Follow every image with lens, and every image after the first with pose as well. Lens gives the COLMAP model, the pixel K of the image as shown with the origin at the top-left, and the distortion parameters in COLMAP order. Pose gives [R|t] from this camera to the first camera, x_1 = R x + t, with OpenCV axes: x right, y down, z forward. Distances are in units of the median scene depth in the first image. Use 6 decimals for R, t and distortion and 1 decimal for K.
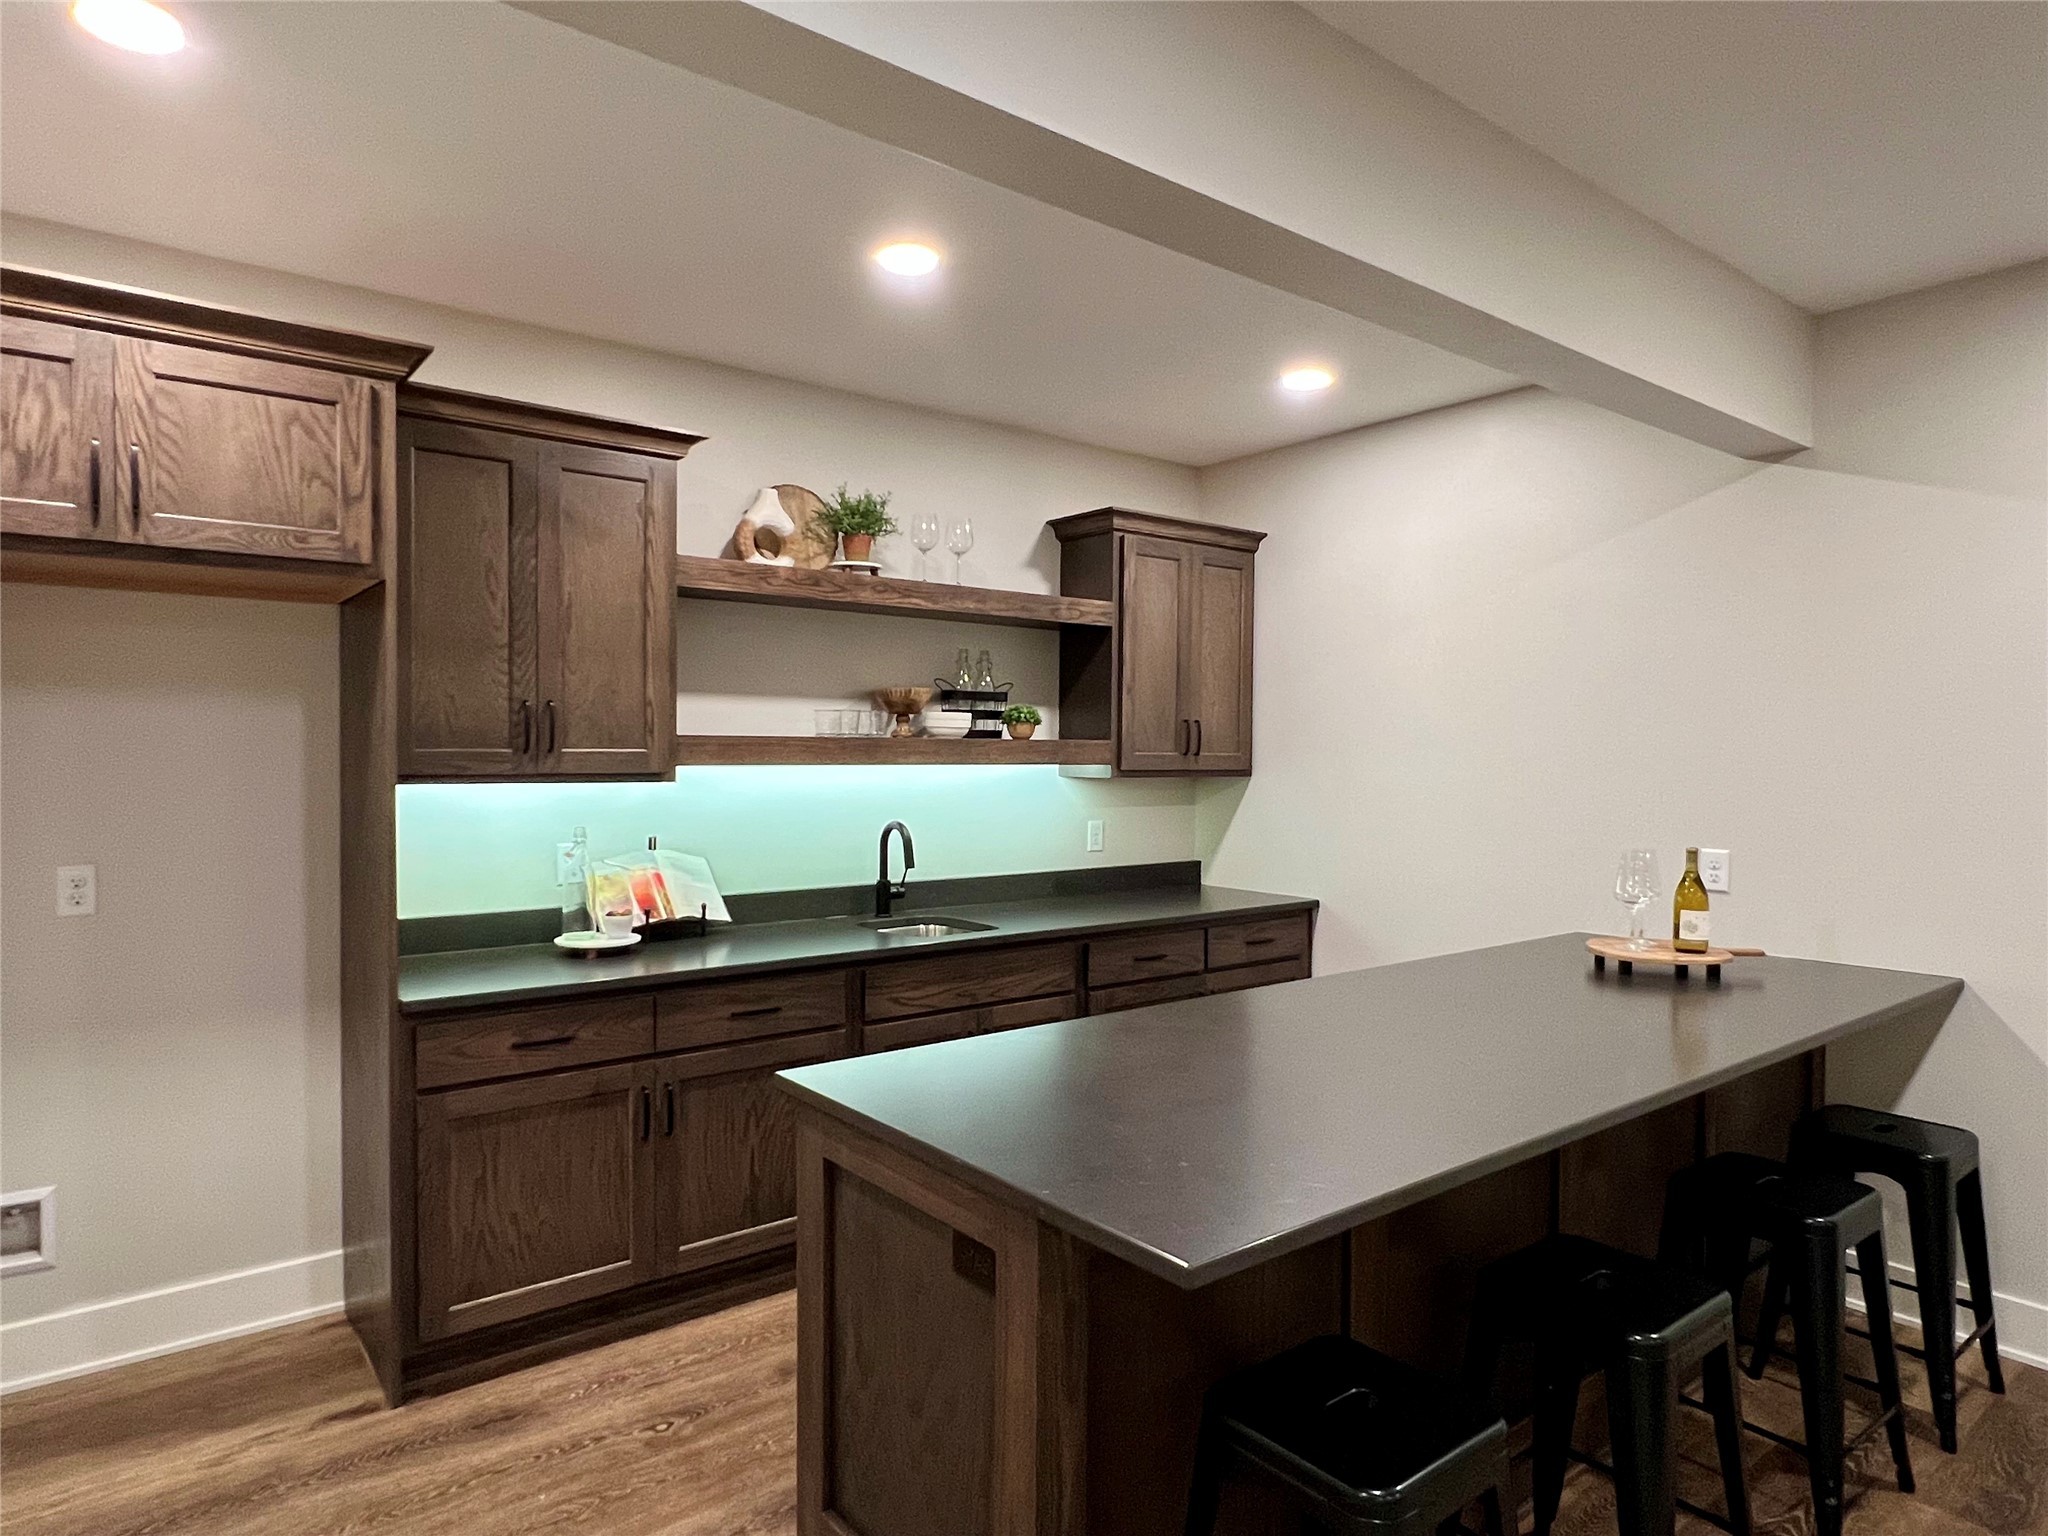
lens RADIAL K [[1197.3, 0, 1029.6], [0, 1197.3, 775.8], [0, 0, 1]] dist [-0.001632, 0.000031]
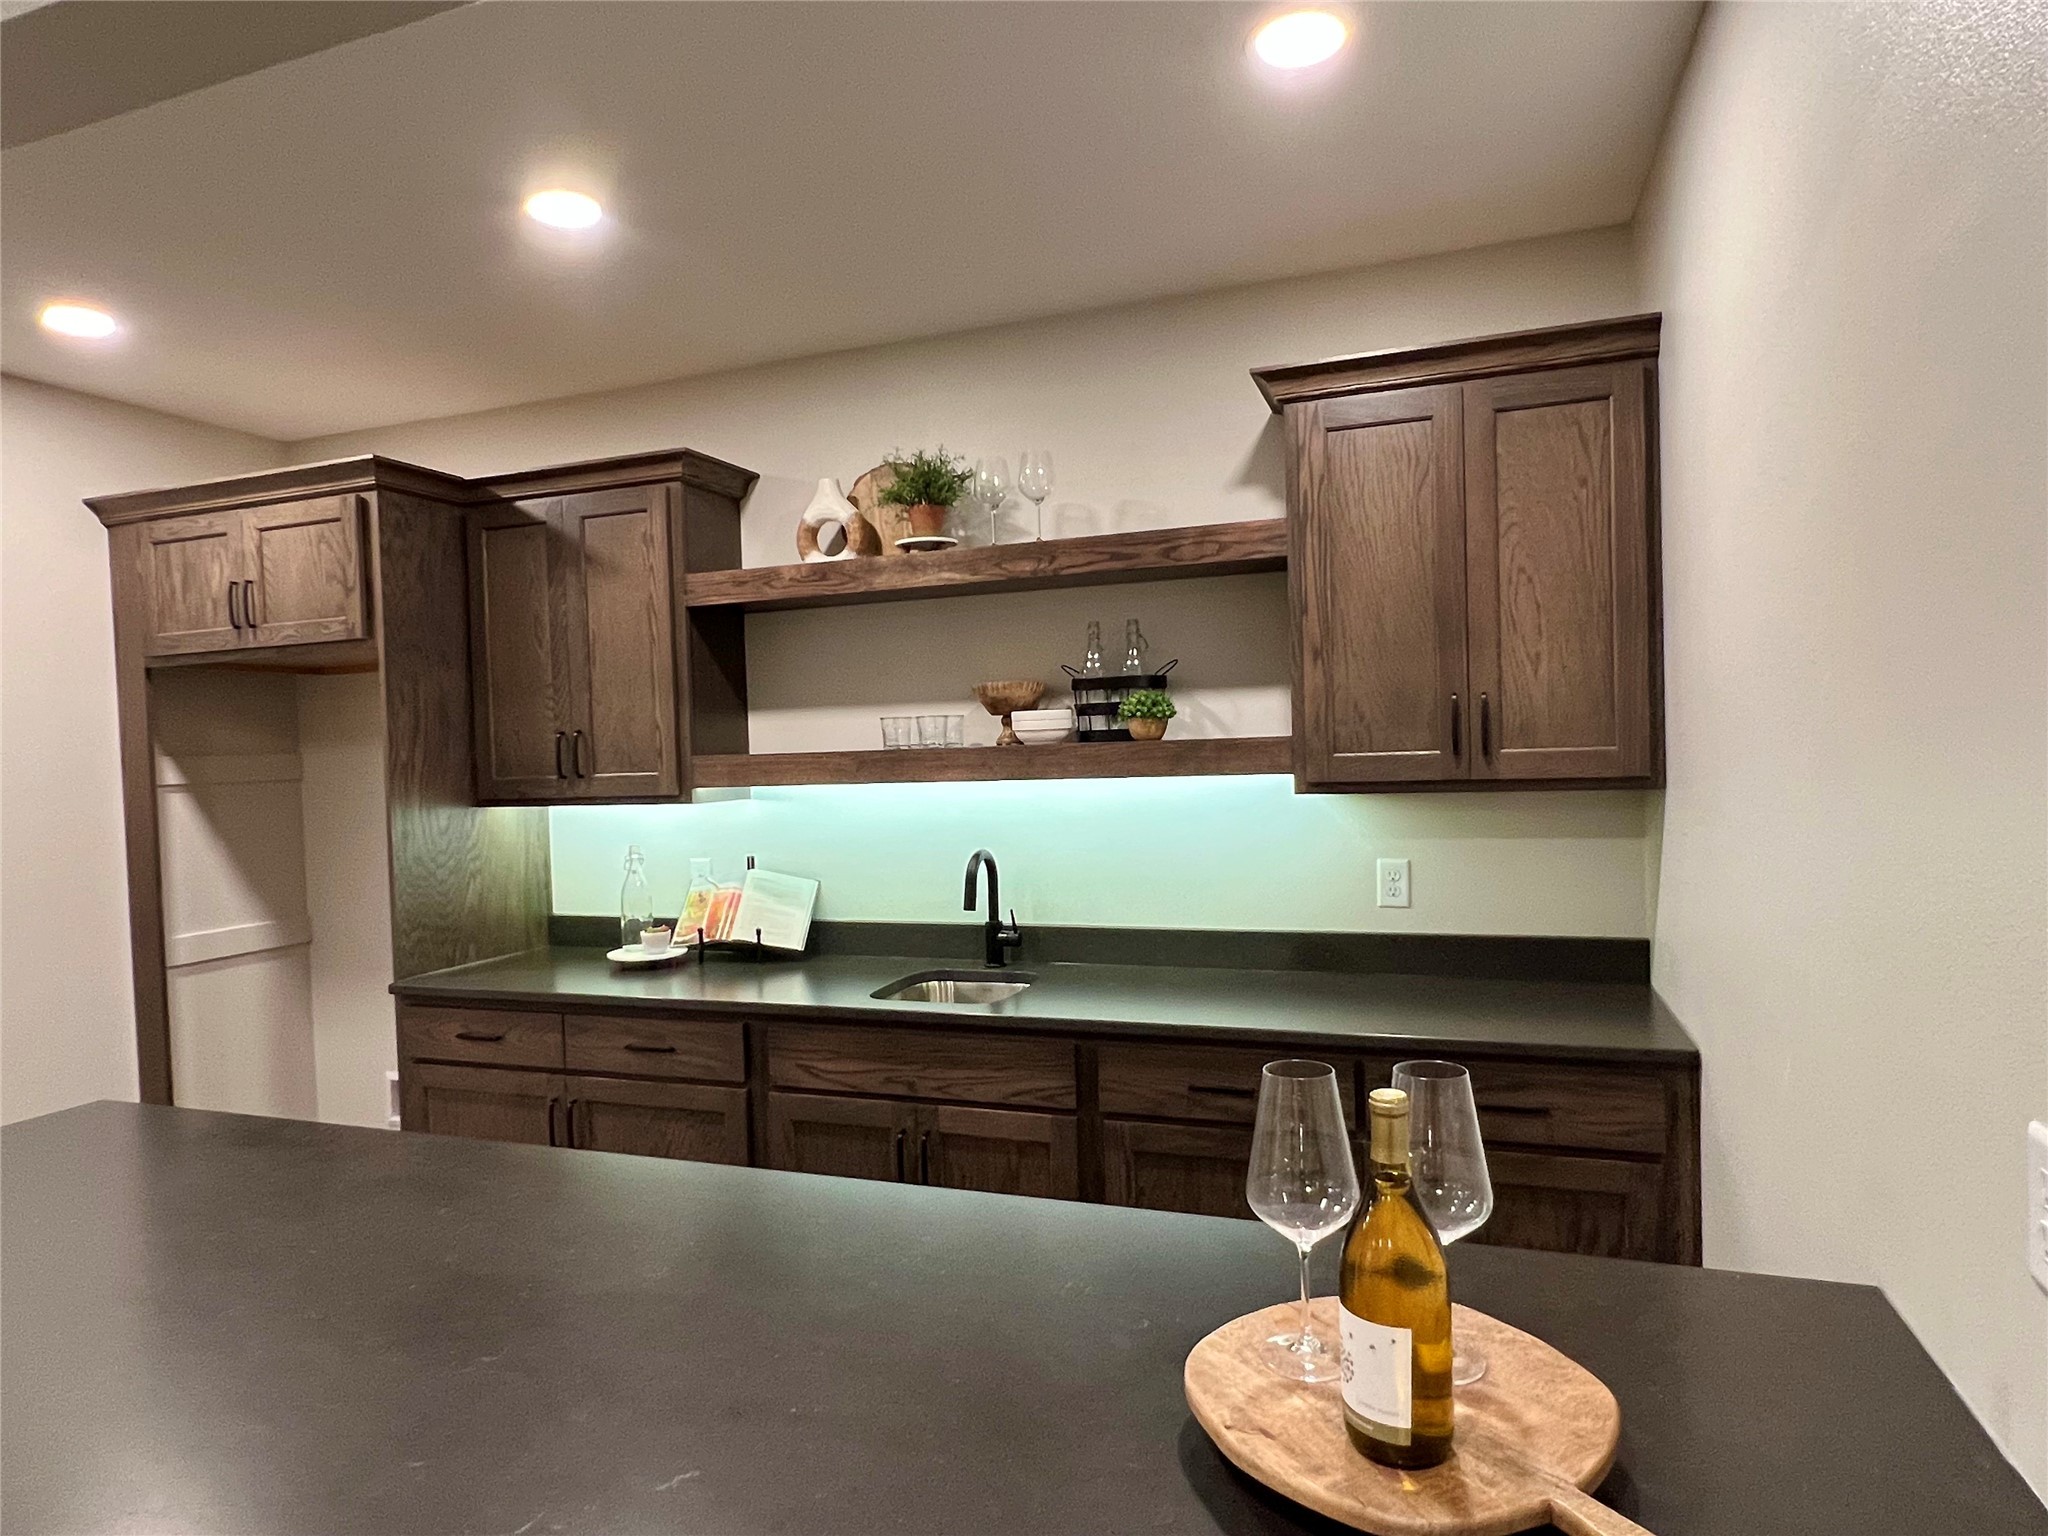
lens RADIAL K [[1197.3, 0, 1029.6], [0, 1197.3, 775.8], [0, 0, 1]] dist [-0.001632, 0.000031]
pose [[0.525526, -0.001669, -0.850776, 0.615825], [0.018692, 0.999779, 0.009584, -0.019691], [0.850572, -0.020939, 0.525441, 0.631589]]
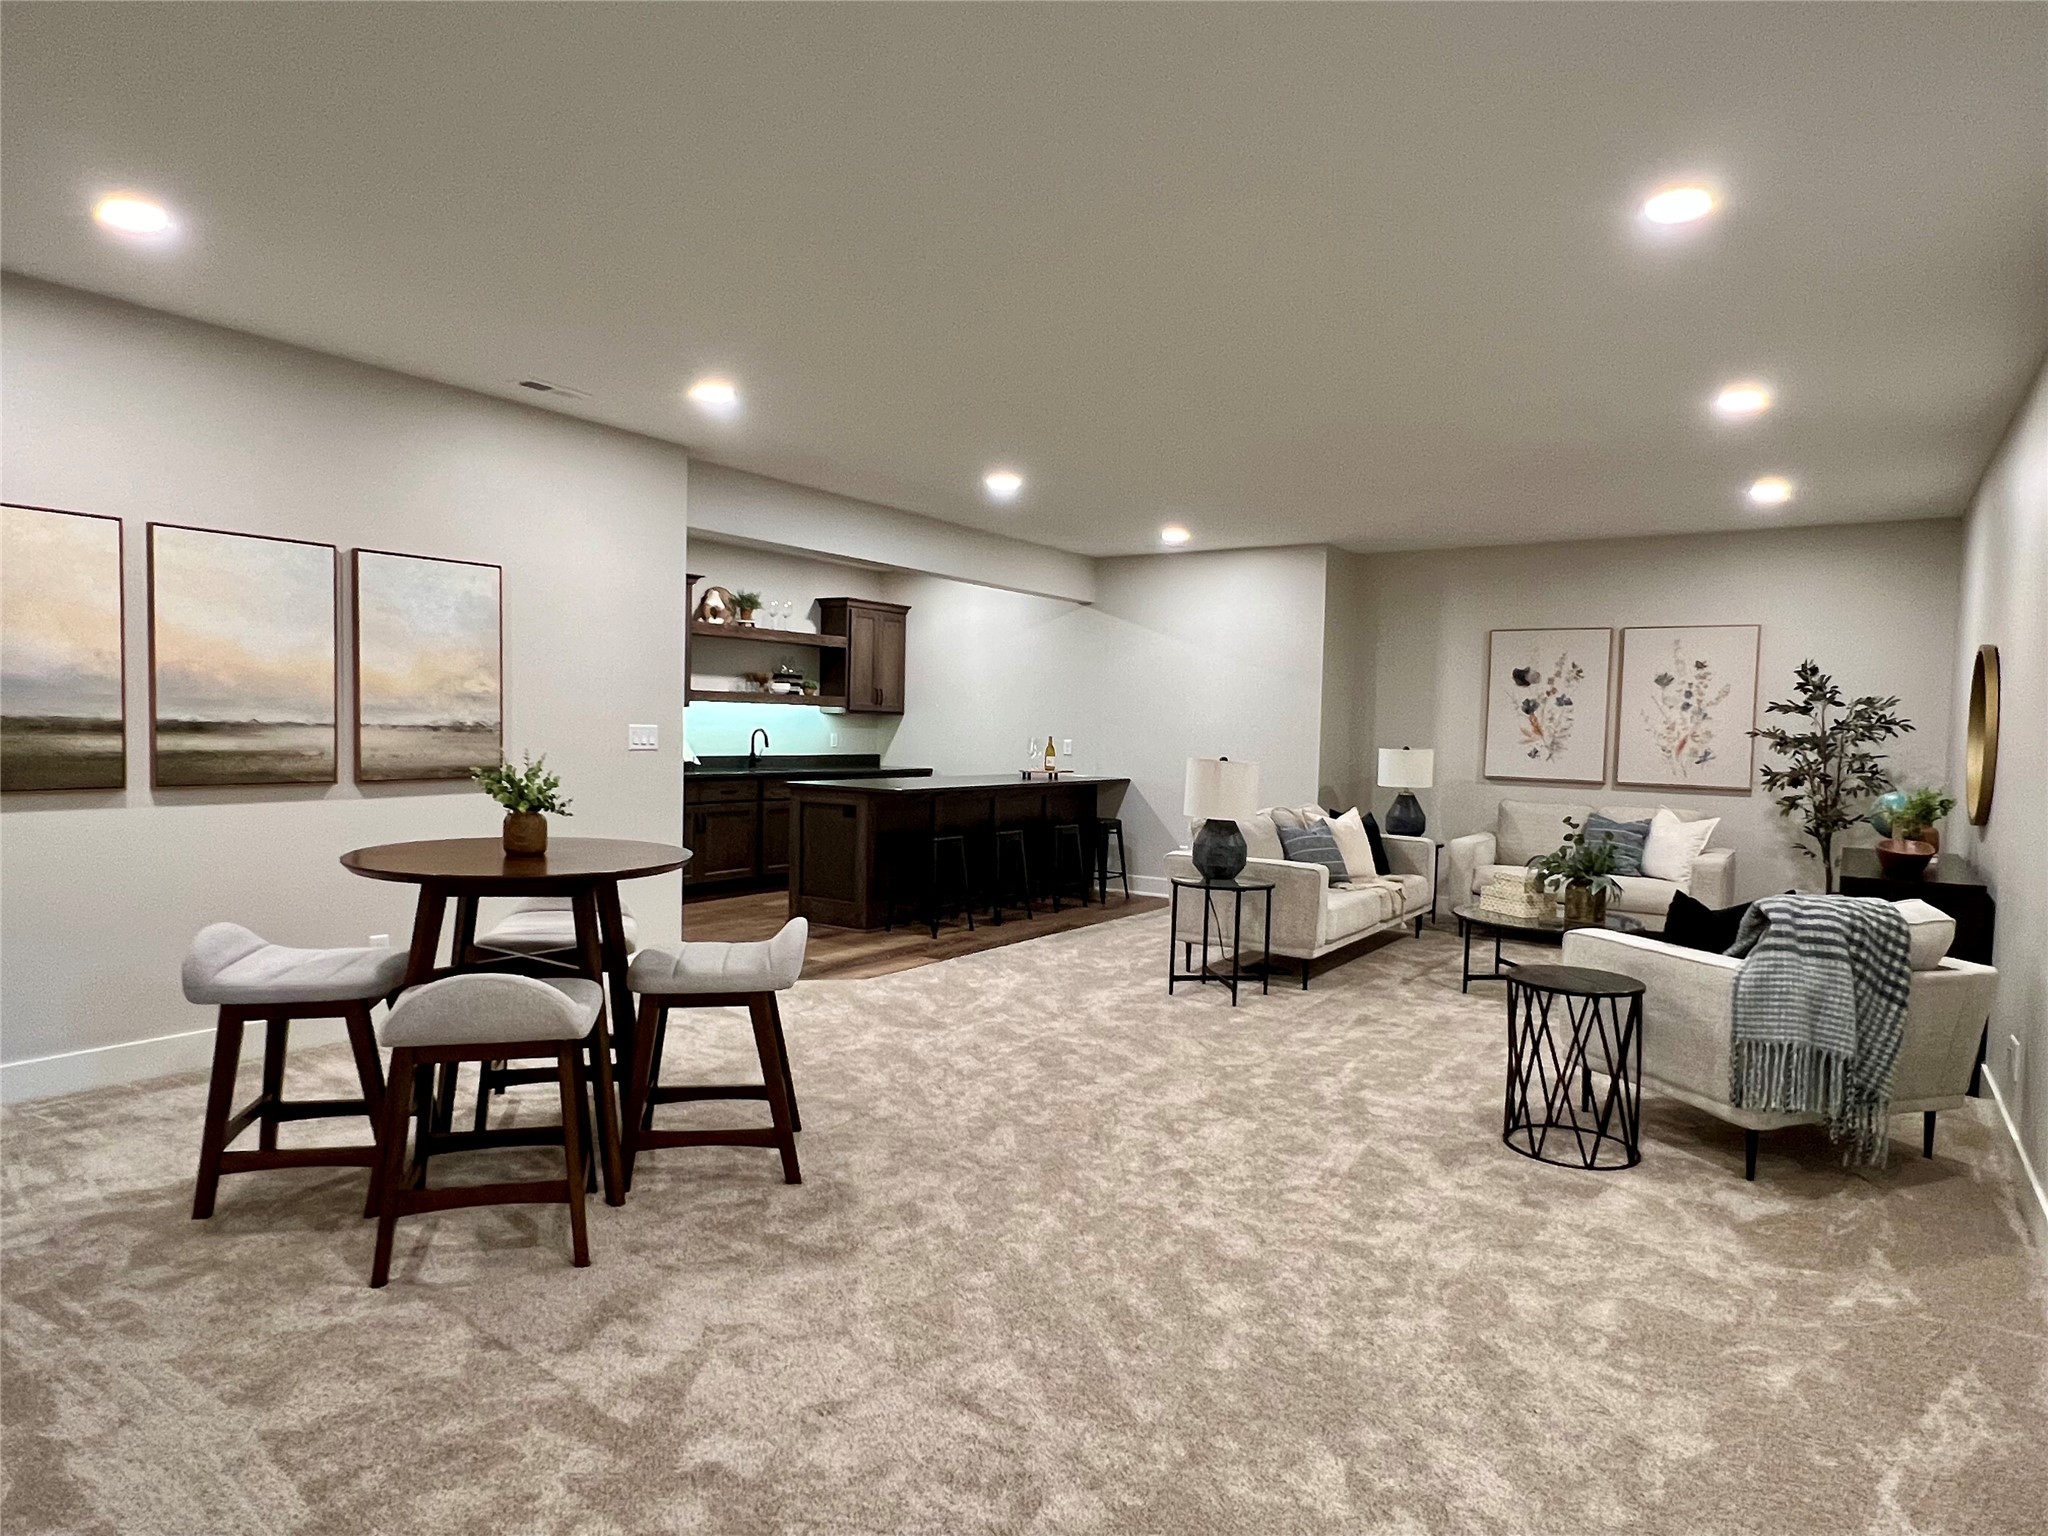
lens RADIAL K [[1197.3, 0, 1029.6], [0, 1197.3, 775.8], [0, 0, 1]] dist [-0.001632, 0.000031]
pose [[0.953858, 0.004577, 0.300223, -0.330009], [-0.013002, 0.999575, 0.026072, 0.067051], [-0.299977, -0.028773, 0.953513, -1.524084]]
